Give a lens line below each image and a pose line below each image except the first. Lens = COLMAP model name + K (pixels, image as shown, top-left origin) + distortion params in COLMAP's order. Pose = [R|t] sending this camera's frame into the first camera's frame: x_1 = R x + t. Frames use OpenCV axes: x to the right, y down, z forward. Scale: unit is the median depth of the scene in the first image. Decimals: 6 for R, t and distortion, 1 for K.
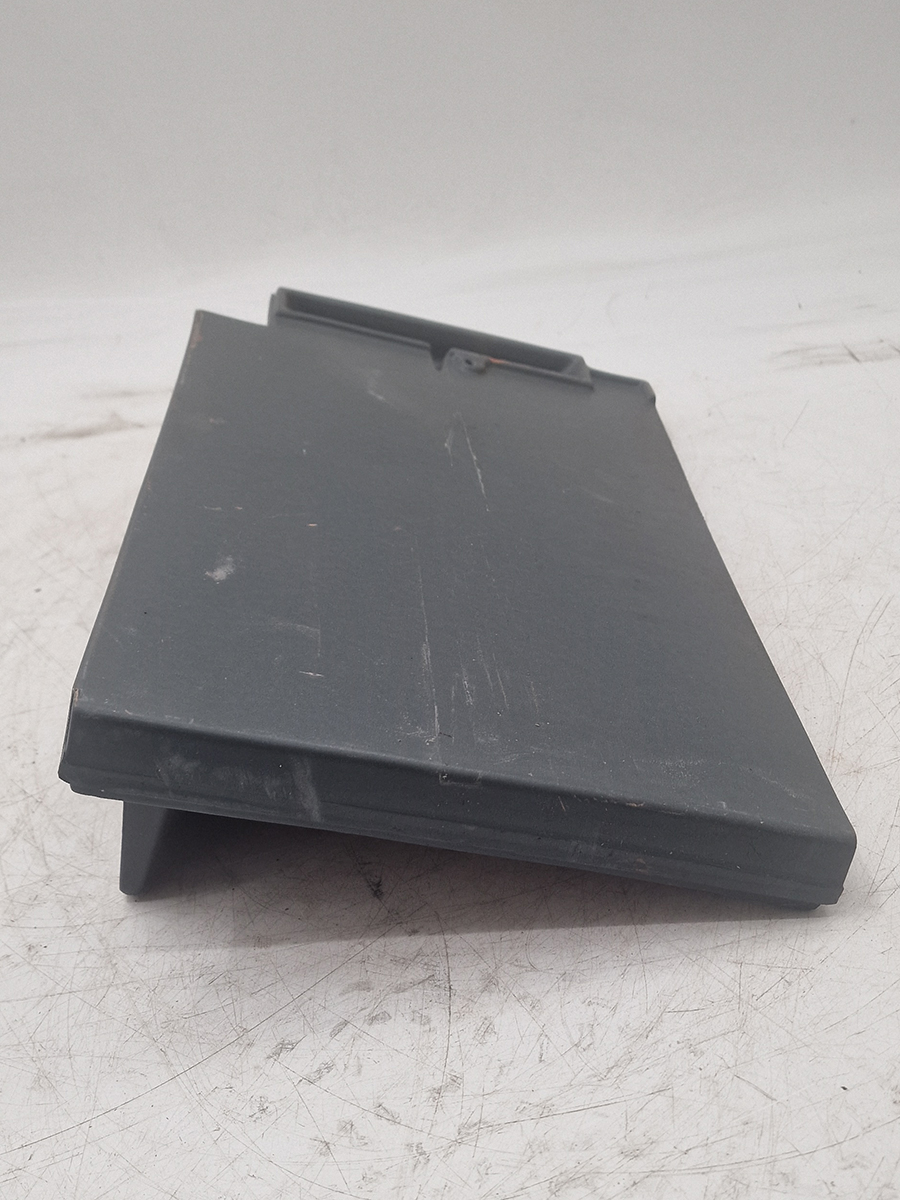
lens RADIAL K [[1243.3, 0, 442.7], [0, 1243.3, 729.5], [0, 0, 1]] dist [0.138361, -0.372608]
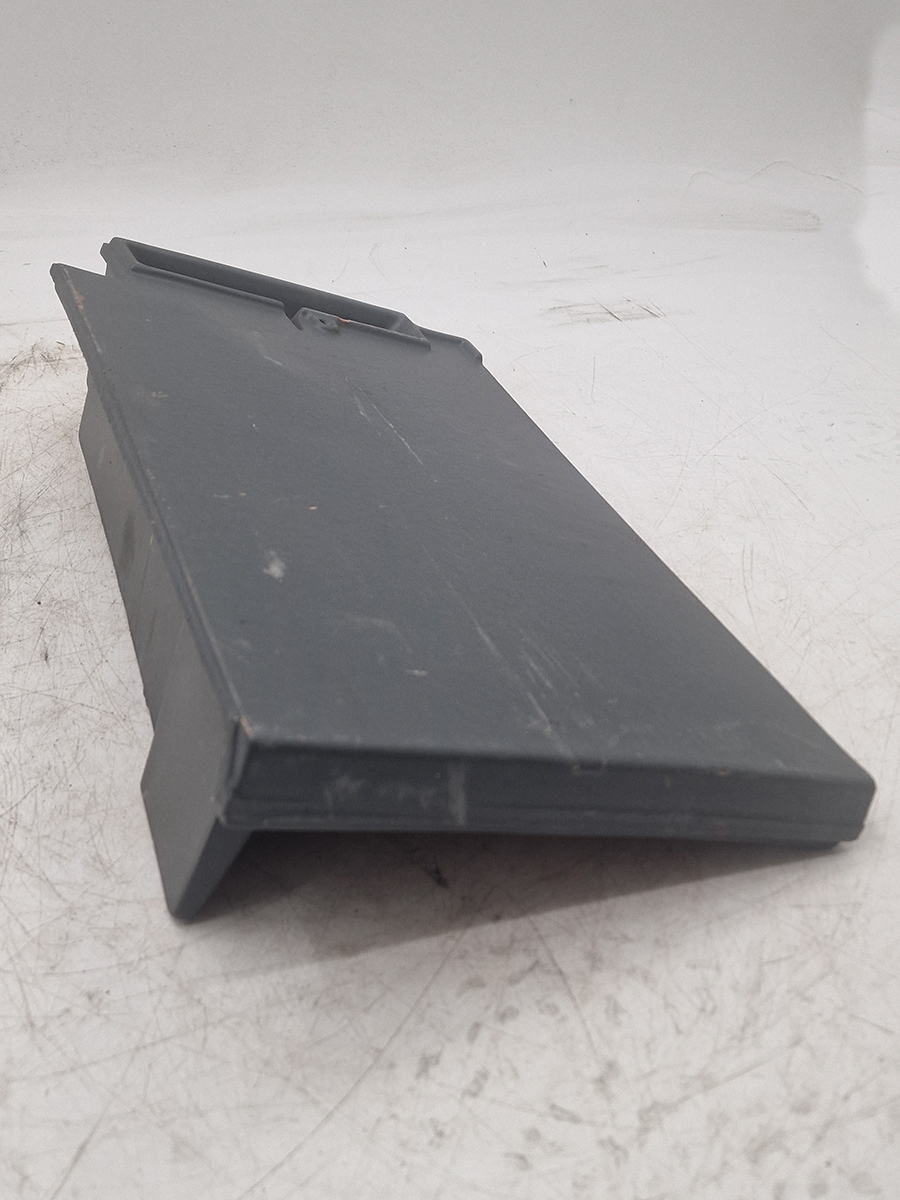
lens RADIAL K [[1248.9, 0, 425.0], [0, 1248.9, 552.1], [0, 0, 1]] dist [0.103242, -0.164546]
pose [[0.937356, -0.045171, 0.345432, -0.433668], [0.064360, 0.996944, -0.044279, -0.094281], [-0.342377, 0.063737, 0.937398, 0.054257]]
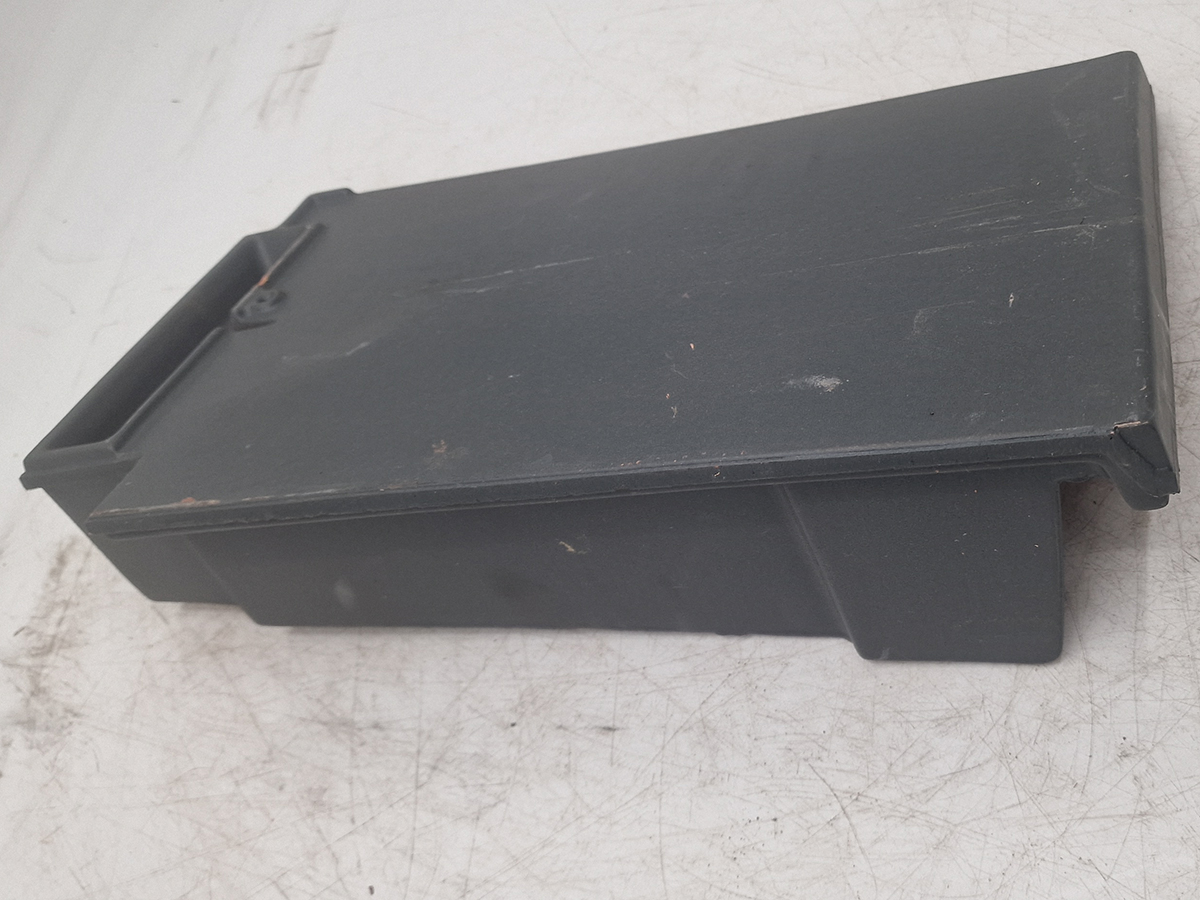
lens RADIAL K [[1275.6, 0, 676.8], [0, 1275.6, 447.5], [0, 0, 1]] dist [0.084288, -0.143317]
pose [[0.207983, -0.790979, 0.575409, -0.799590], [0.812760, 0.467054, 0.348256, -0.533345], [-0.544210, 0.395238, 0.740015, 0.453266]]
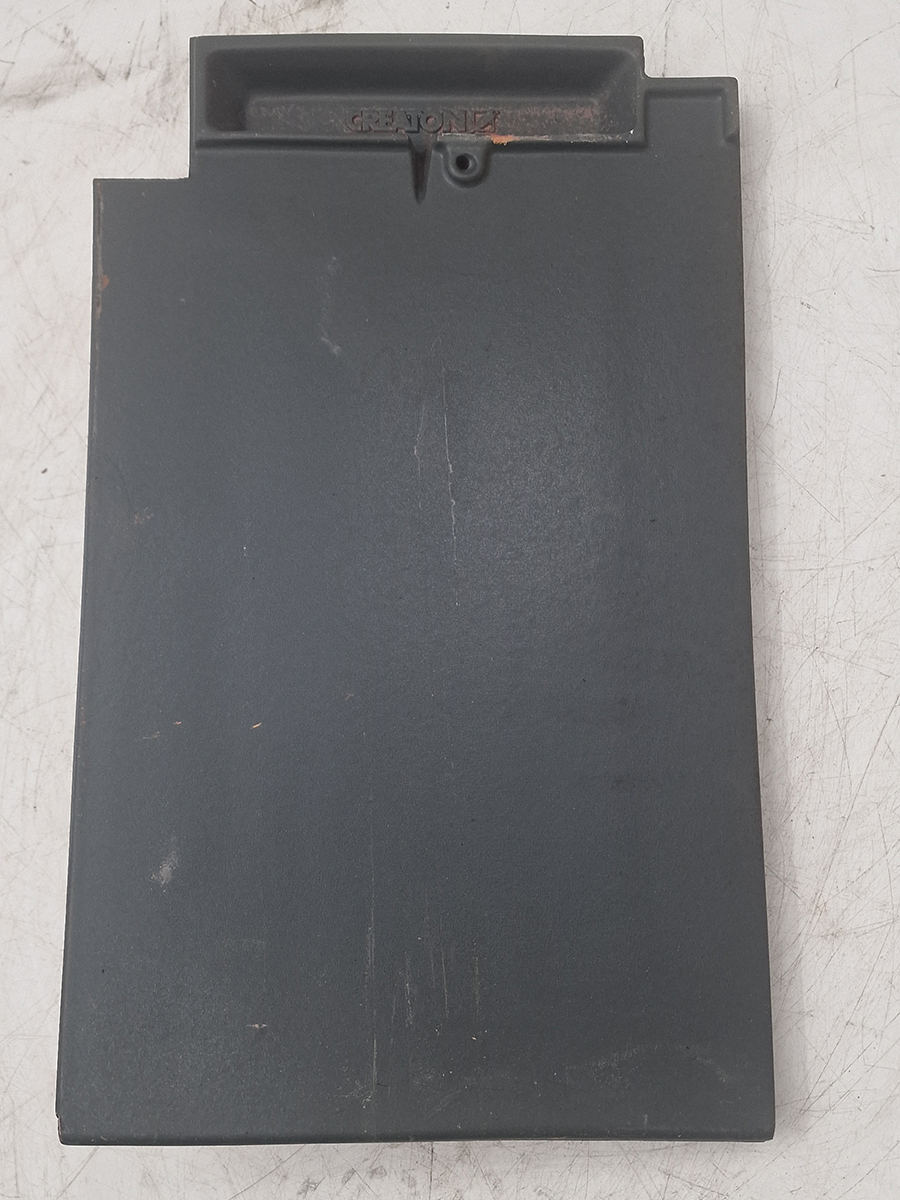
lens RADIAL K [[1275.6, 0, 450.0], [0, 1275.6, 600.0], [0, 0, 1]] dist [0.084288, -0.143317]
pose [[0.973571, 0.002733, -0.228367, 0.307811], [0.157282, 0.716996, 0.679102, -1.028856], [0.165594, -0.697072, 0.697617, 0.496212]]
